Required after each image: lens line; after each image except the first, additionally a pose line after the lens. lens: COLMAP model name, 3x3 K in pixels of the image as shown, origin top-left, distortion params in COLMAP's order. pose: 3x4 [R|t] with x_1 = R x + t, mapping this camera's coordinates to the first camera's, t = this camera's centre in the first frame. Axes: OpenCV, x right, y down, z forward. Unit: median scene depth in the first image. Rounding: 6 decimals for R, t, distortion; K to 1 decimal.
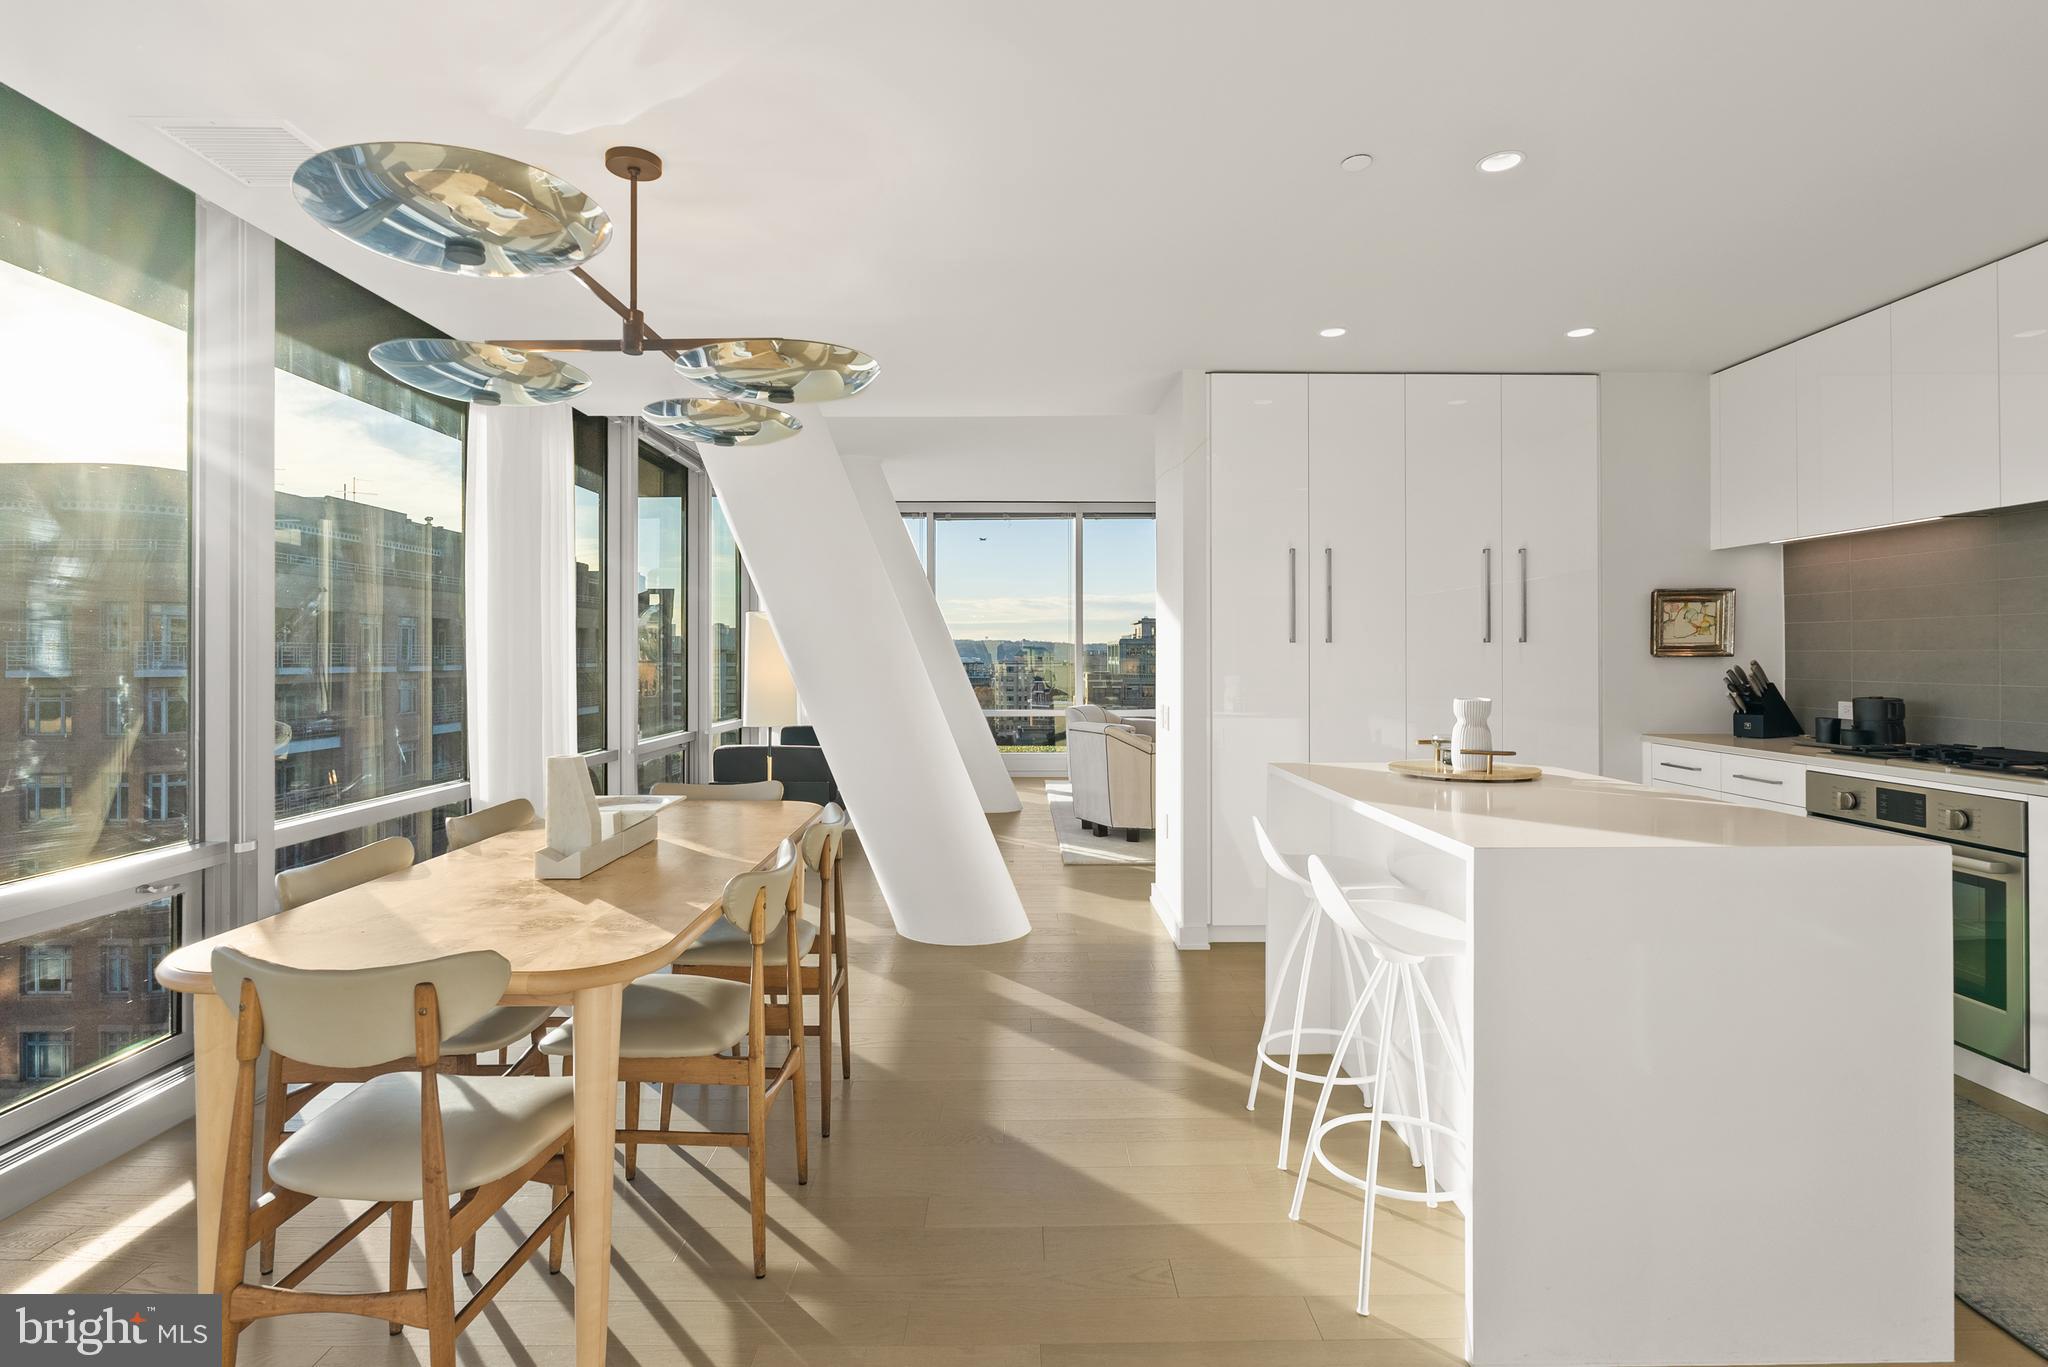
lens RADIAL K [[995.2, 0, 1032.3], [0, 995.2, 647.5], [0, 0, 1]] dist [0.013858, -0.002901]
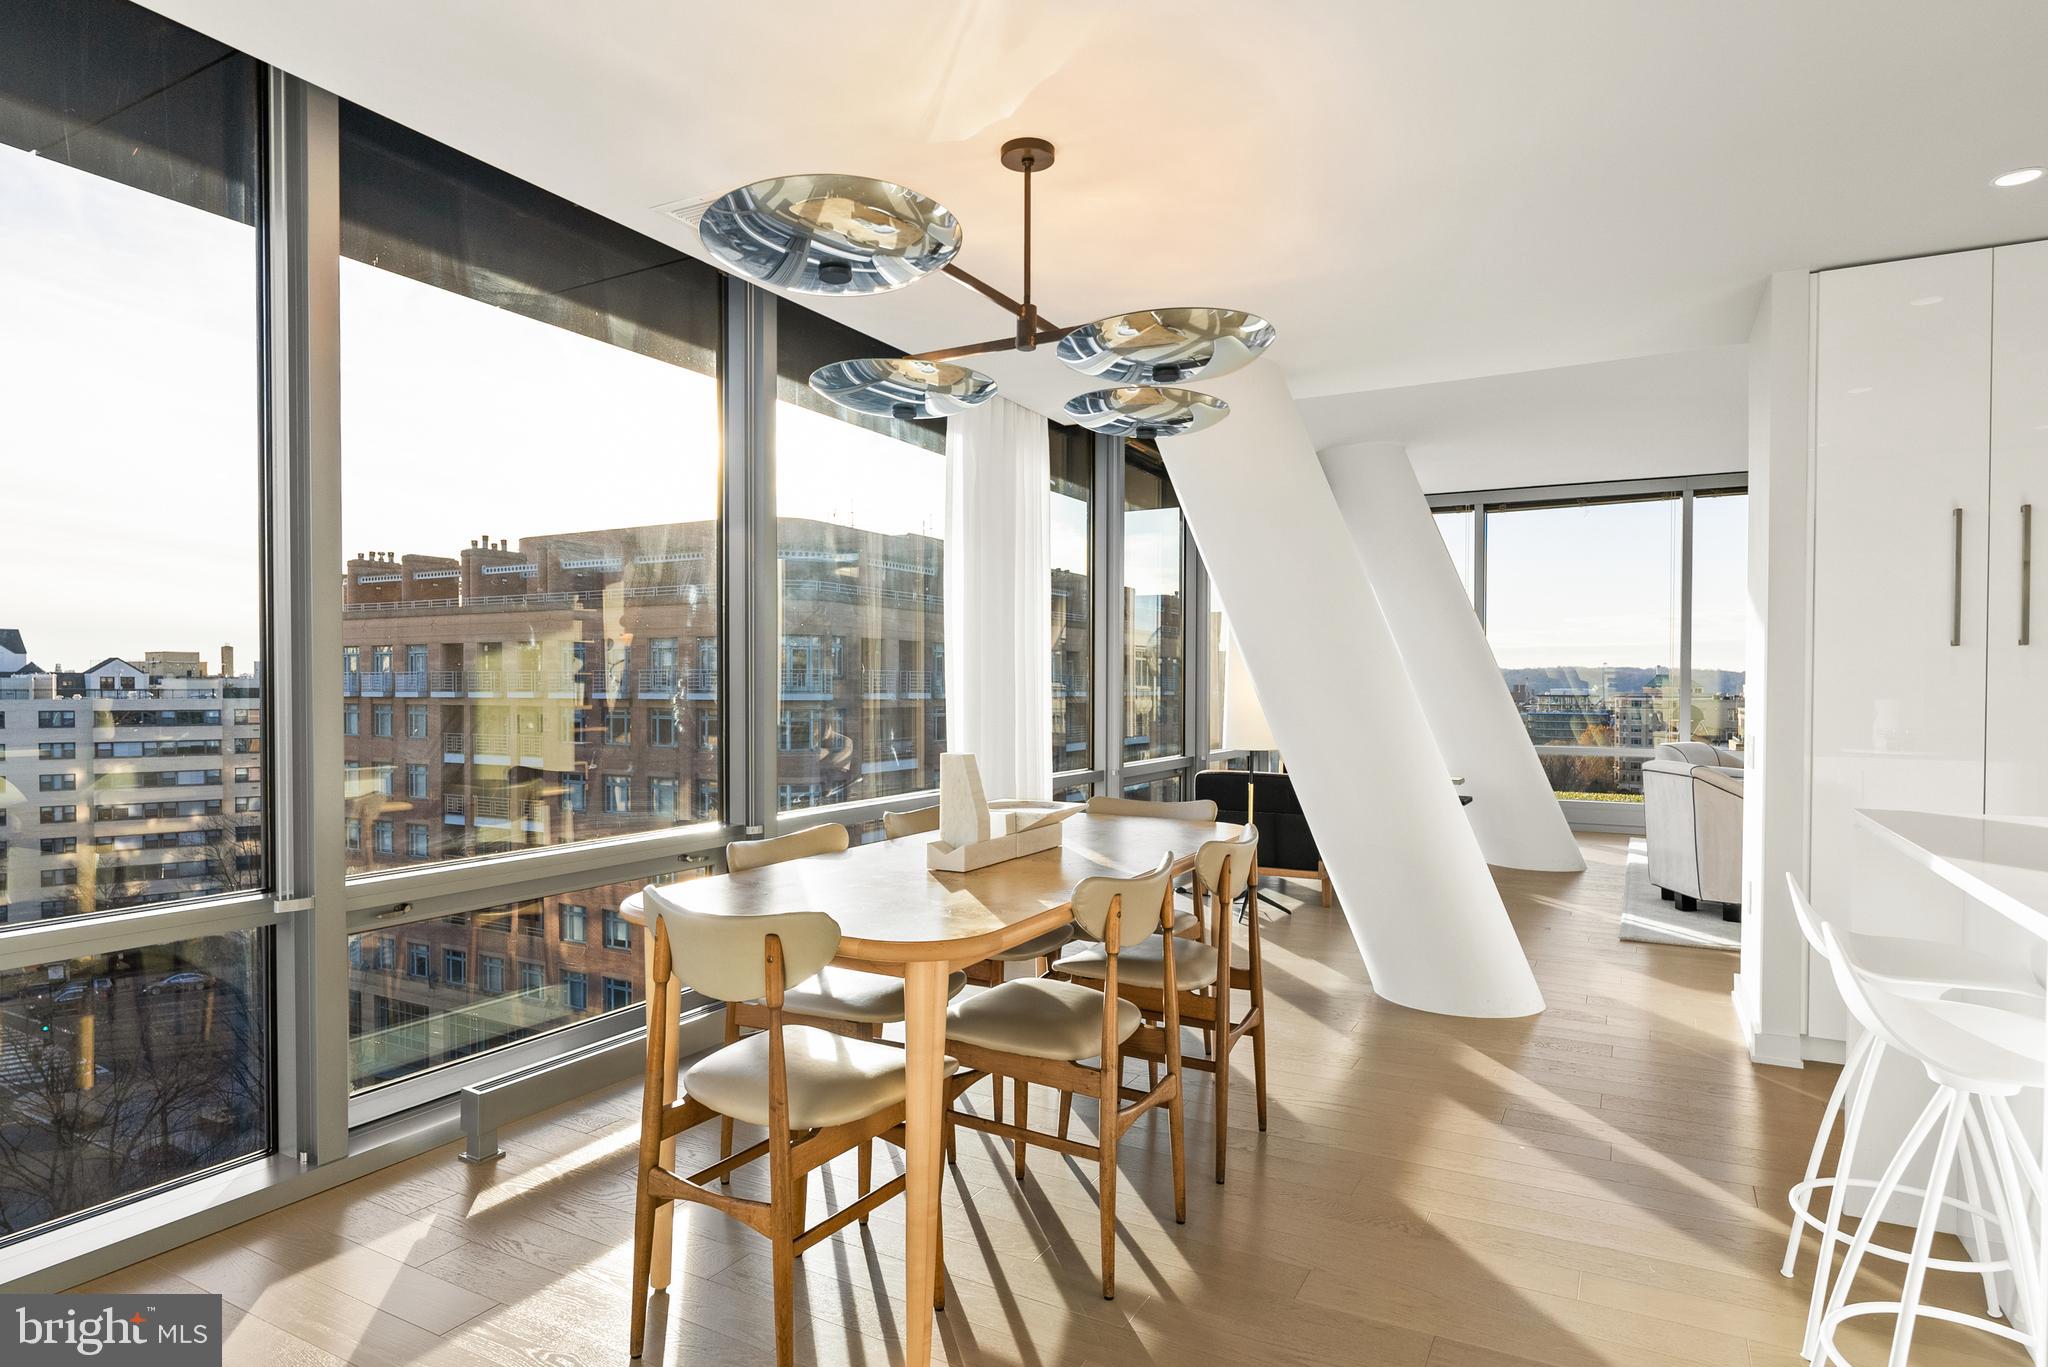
lens RADIAL K [[1123.1, 0, 1029.1], [0, 1123.1, 699.8], [0, 0, 1]] dist [-0.004117, 0.003736]
pose [[0.876586, 0.009680, -0.481147, 0.114722], [0.001617, 0.999733, 0.023060, 0.020920], [0.481242, -0.020992, 0.876336, 0.020838]]
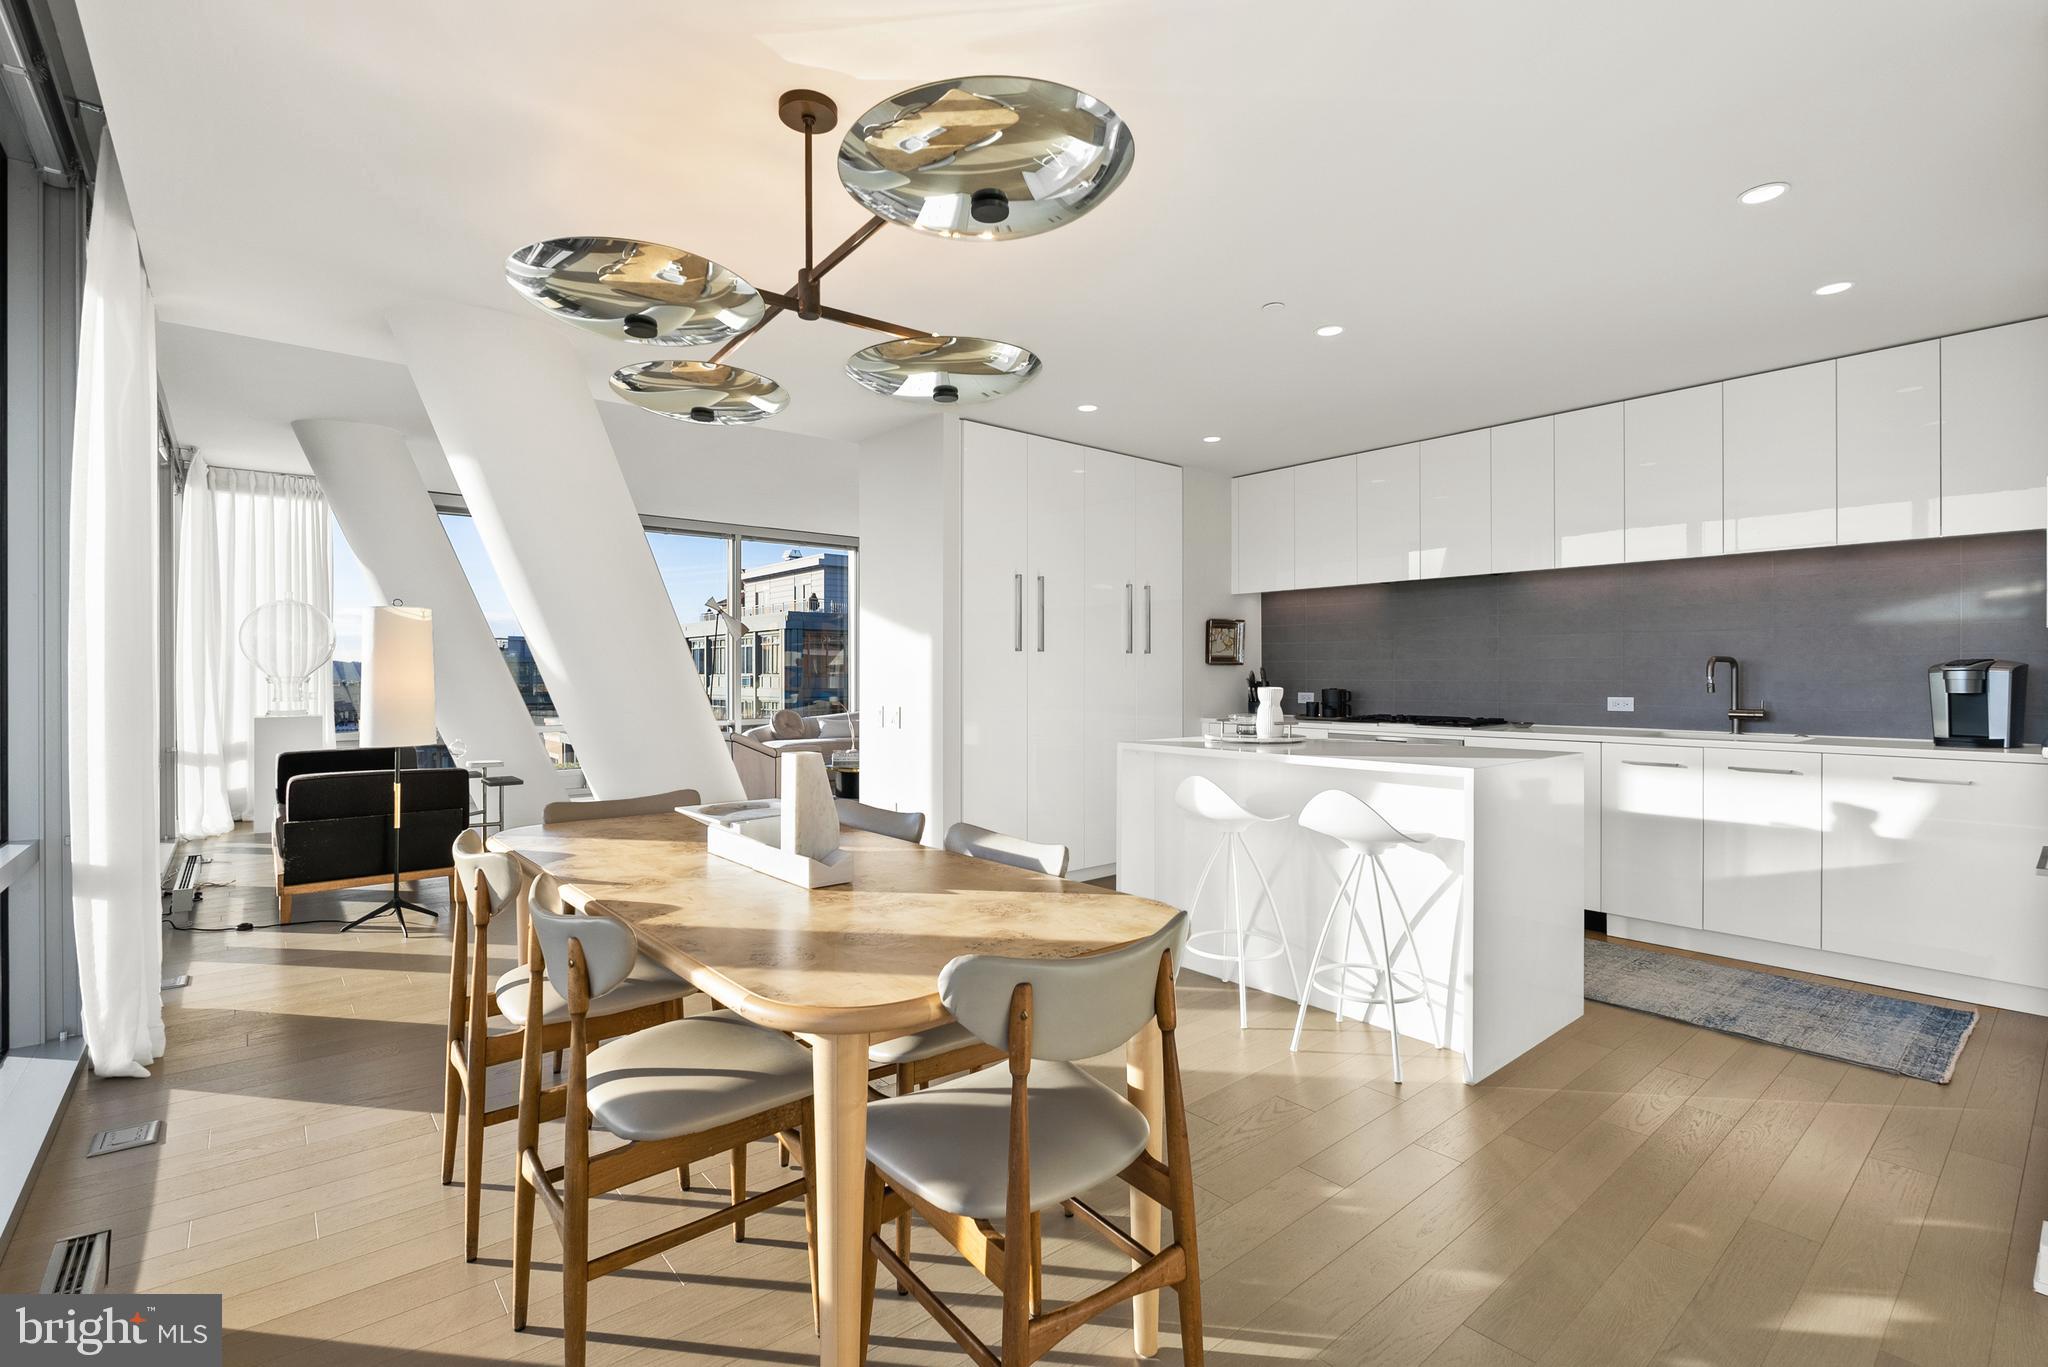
lens RADIAL K [[923.5, 0, 1011.6], [0, 923.5, 676.8], [0, 0, 1]] dist [-0.004021, -0.000930]
pose [[0.770462, -0.002209, 0.637482, -0.727245], [-0.007735, 0.999888, 0.012814, 0.018822], [-0.637439, -0.014803, 0.770358, 0.203234]]
